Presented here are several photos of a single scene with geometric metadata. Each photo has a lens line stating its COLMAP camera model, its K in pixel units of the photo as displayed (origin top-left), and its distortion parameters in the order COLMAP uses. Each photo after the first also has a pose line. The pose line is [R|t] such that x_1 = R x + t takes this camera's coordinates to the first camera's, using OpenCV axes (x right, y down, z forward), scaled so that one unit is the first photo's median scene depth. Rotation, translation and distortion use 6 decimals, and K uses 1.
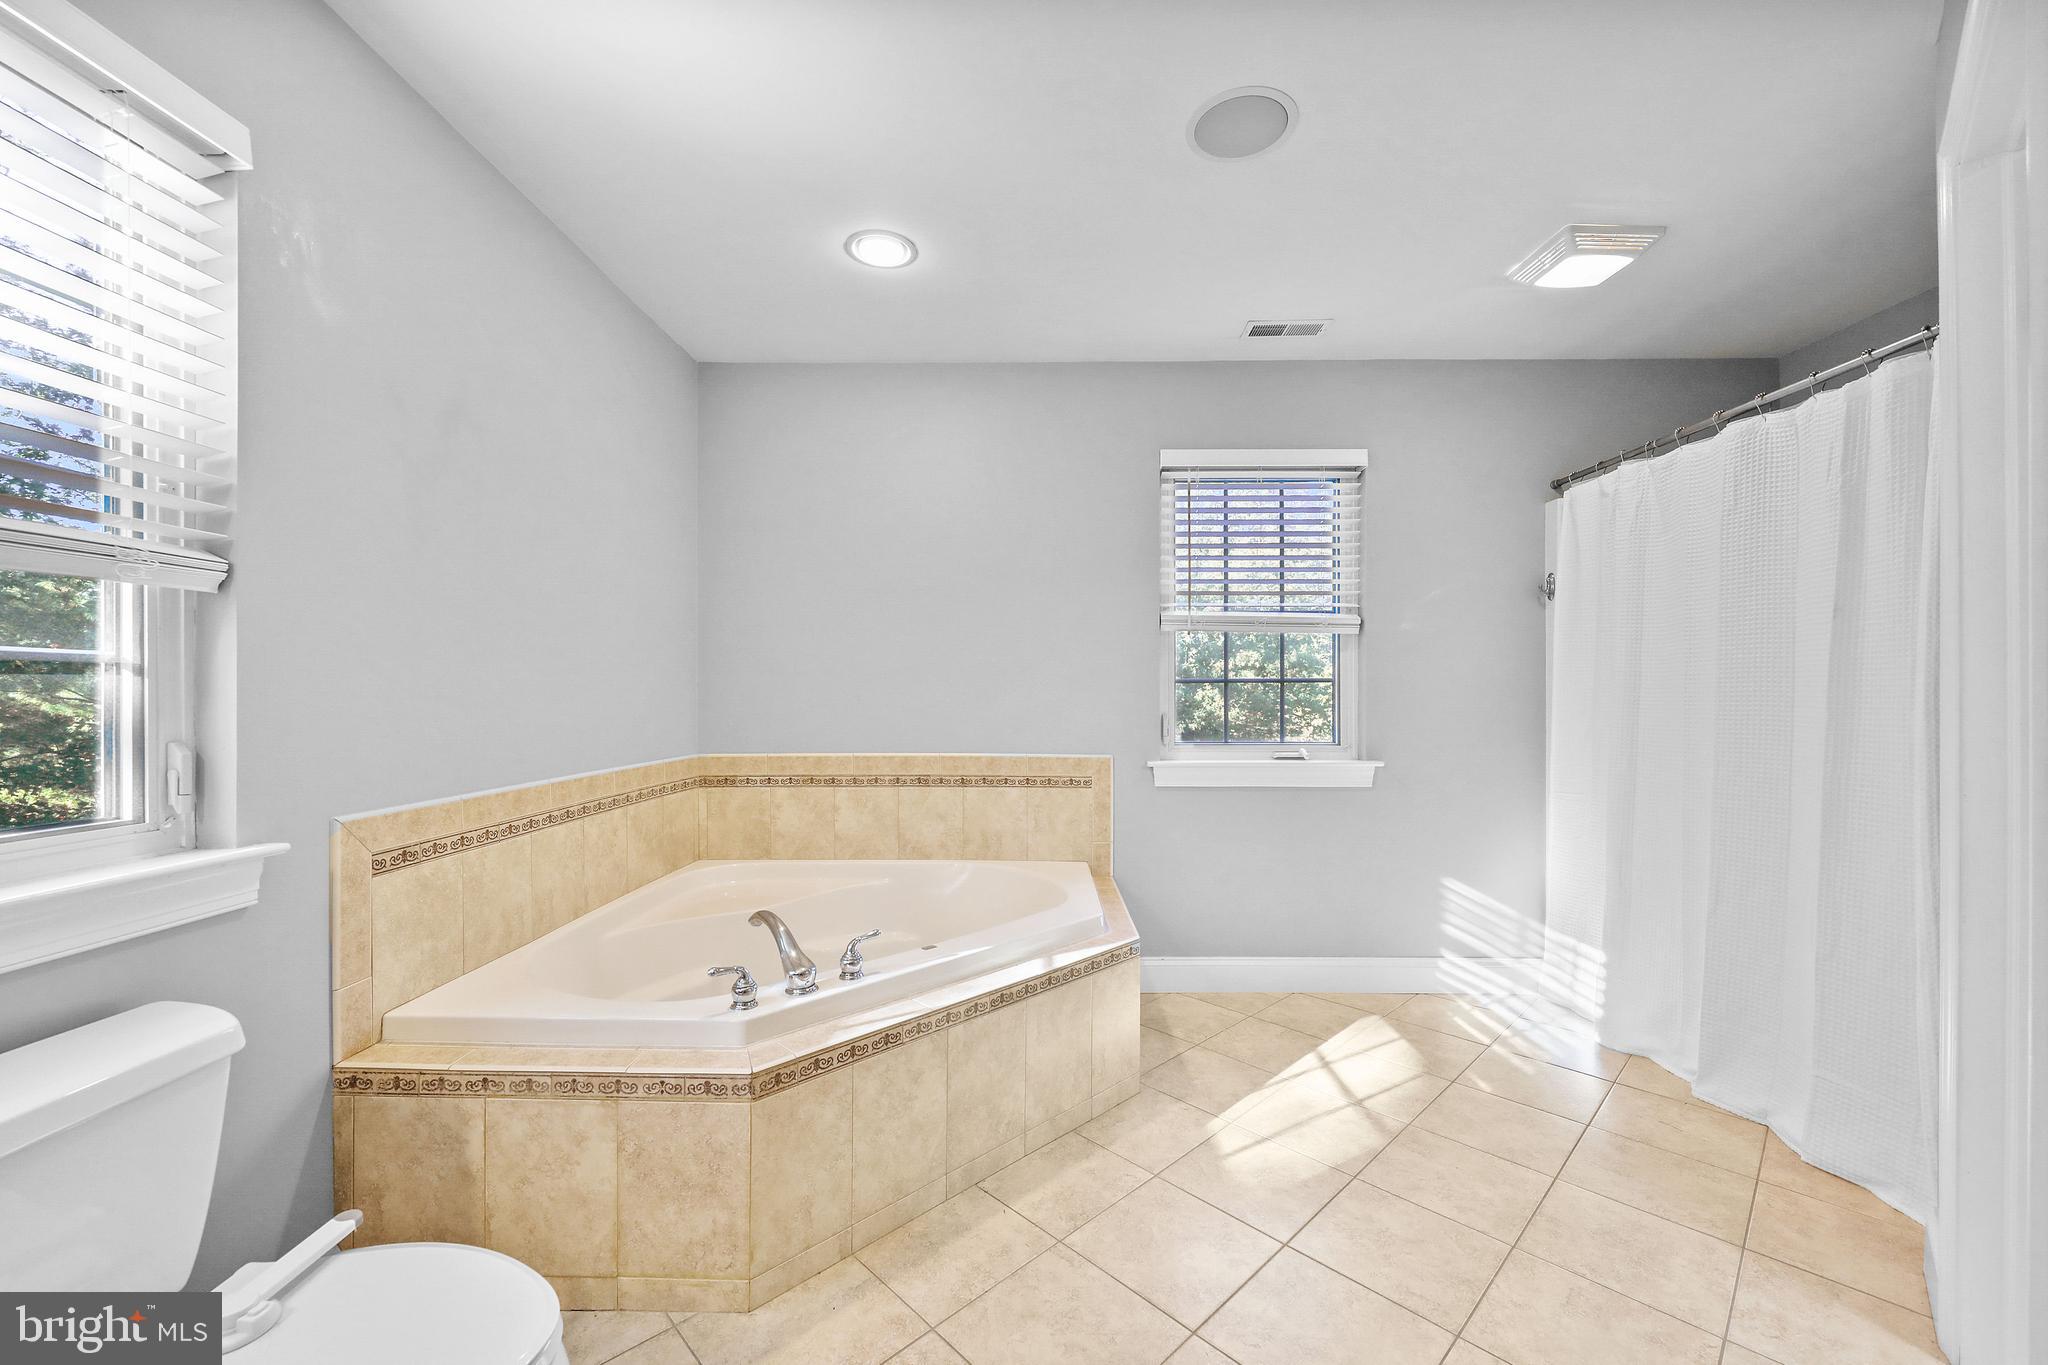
lens RADIAL K [[793.4, 0, 1019.7], [0, 793.4, 689.7], [0, 0, 1]] dist [0.003375, 0.000215]
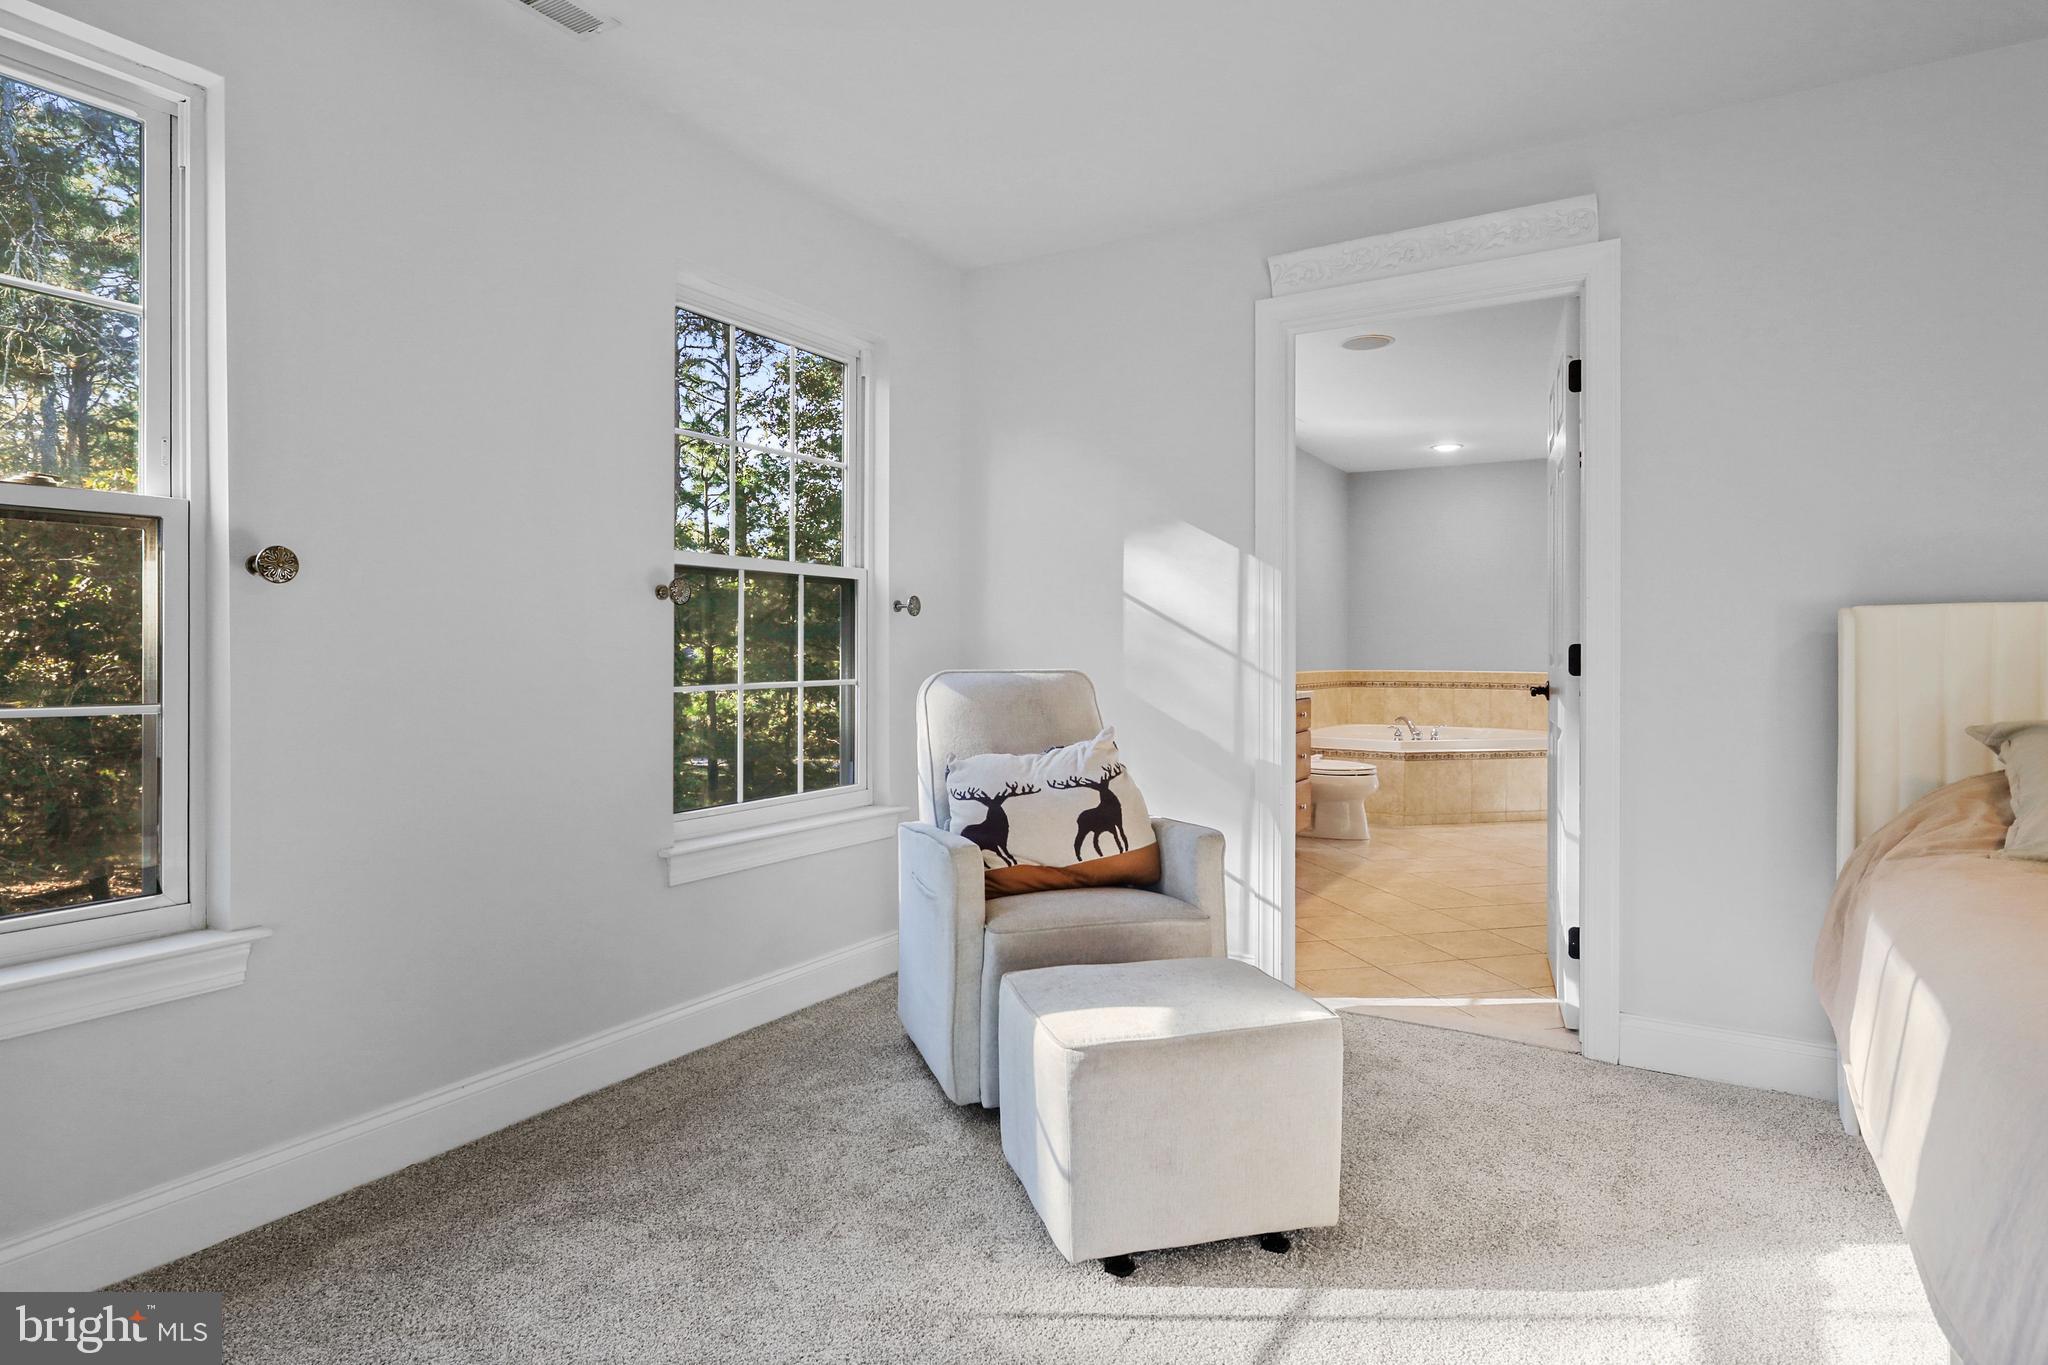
lens RADIAL K [[1131.2, 0, 1011.1], [0, 1131.2, 660.3], [0, 0, 1]] dist [0.004910, 0.000108]
pose [[0.864803, 0.005106, -0.502086, 0.307401], [-0.000570, 0.999958, 0.009188, 0.032460], [0.502112, -0.007659, 0.864769, -1.974953]]
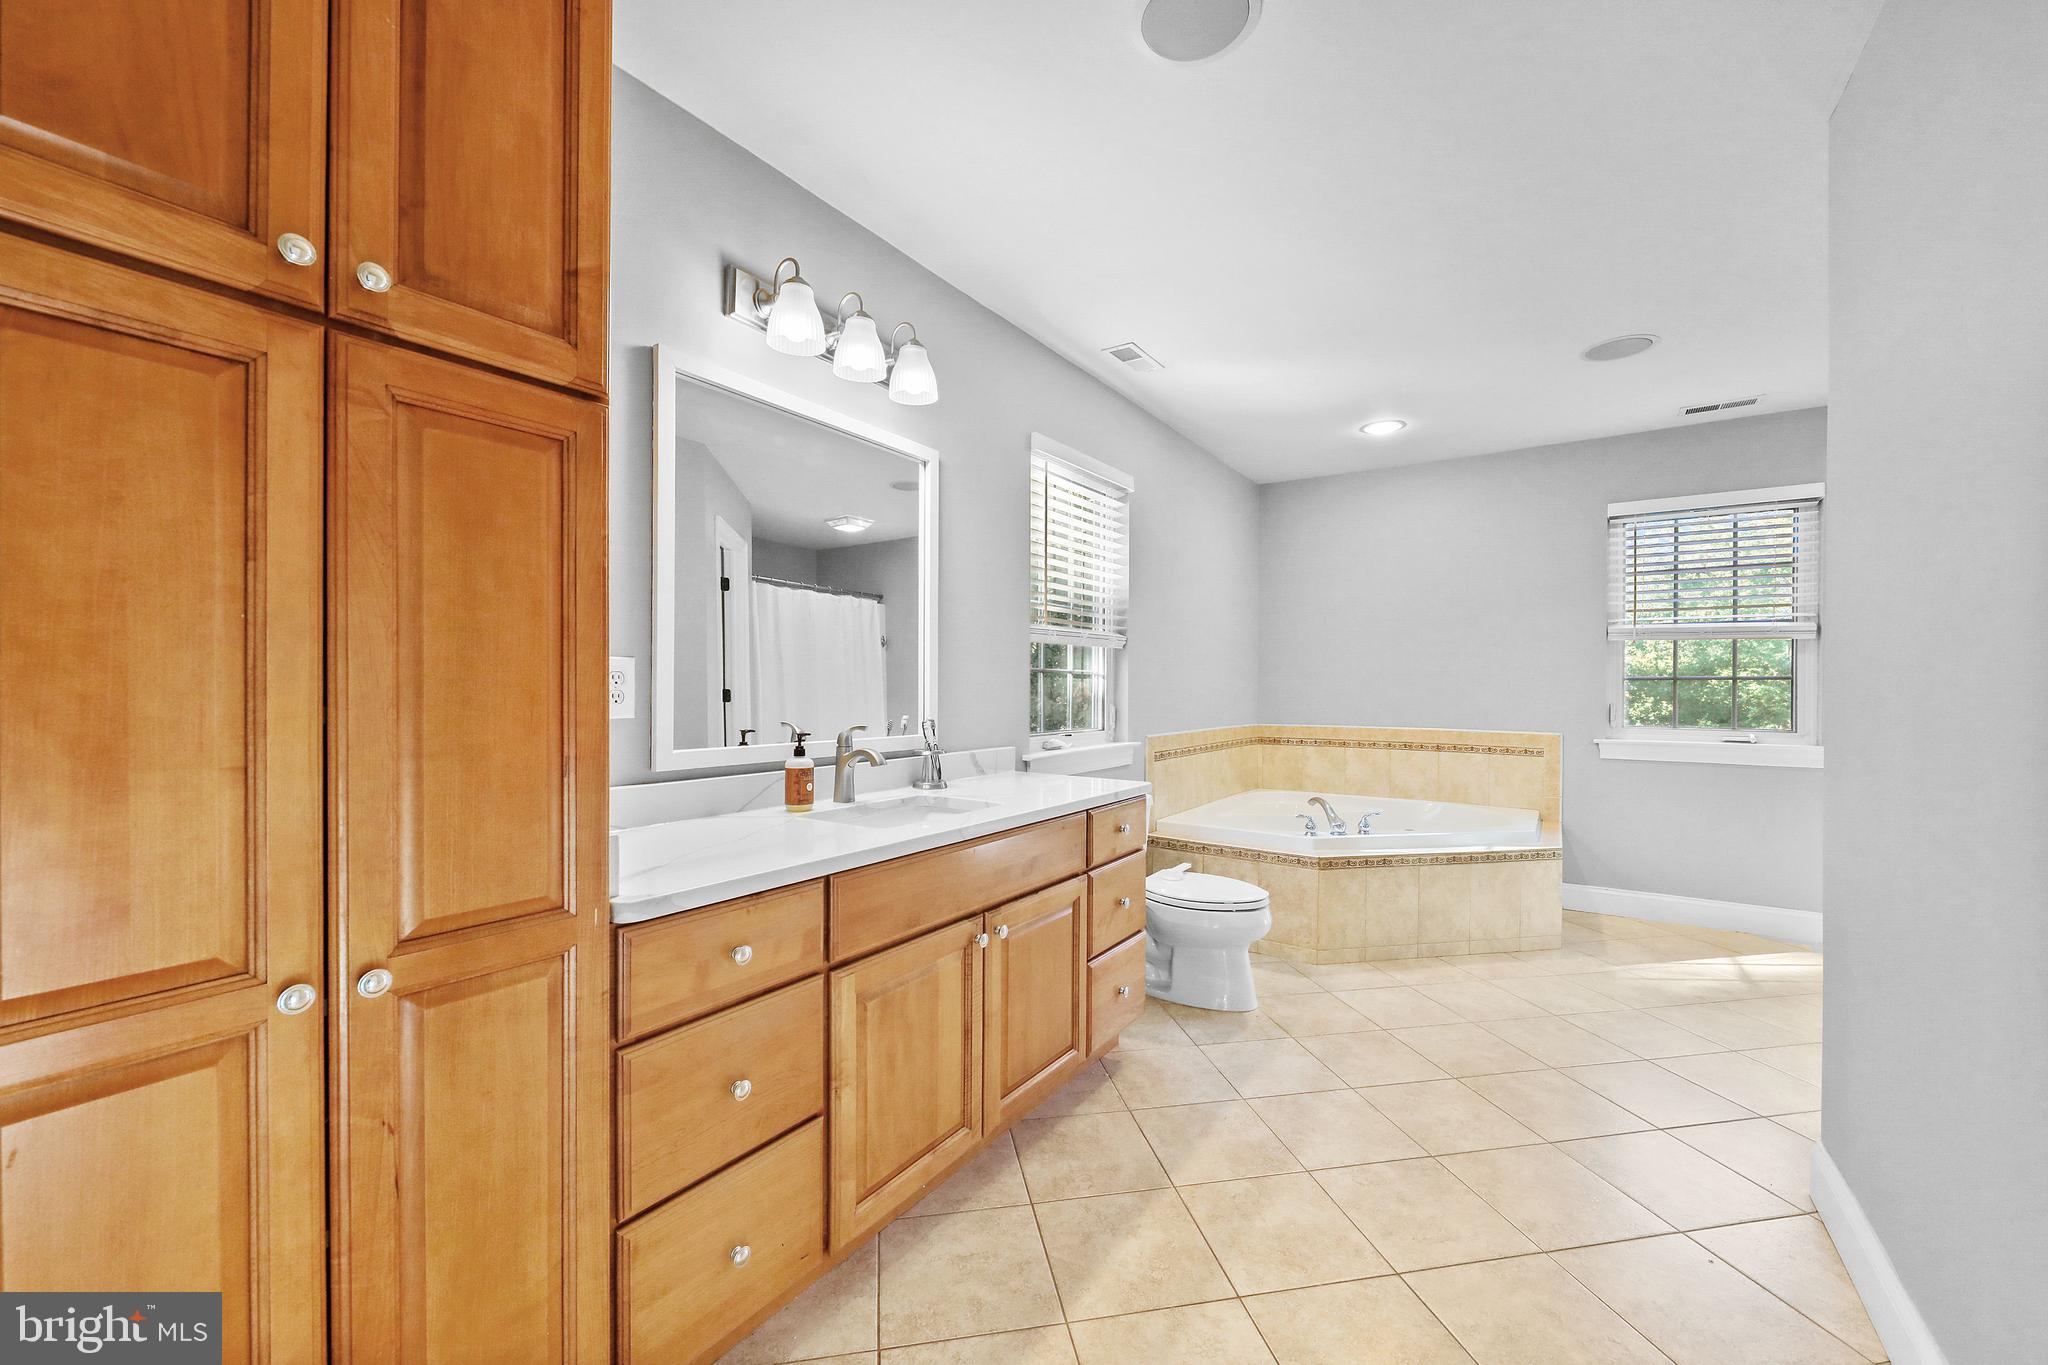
lens RADIAL K [[793.4, 0, 1025.6], [0, 793.4, 694.1], [0, 0, 1]] dist [0.003375, 0.000215]
pose [[0.837213, 0.008635, -0.546808, 0.095442], [-0.002314, 0.999922, 0.012248, 0.000653], [0.546872, -0.008989, 0.837168, -0.669868]]
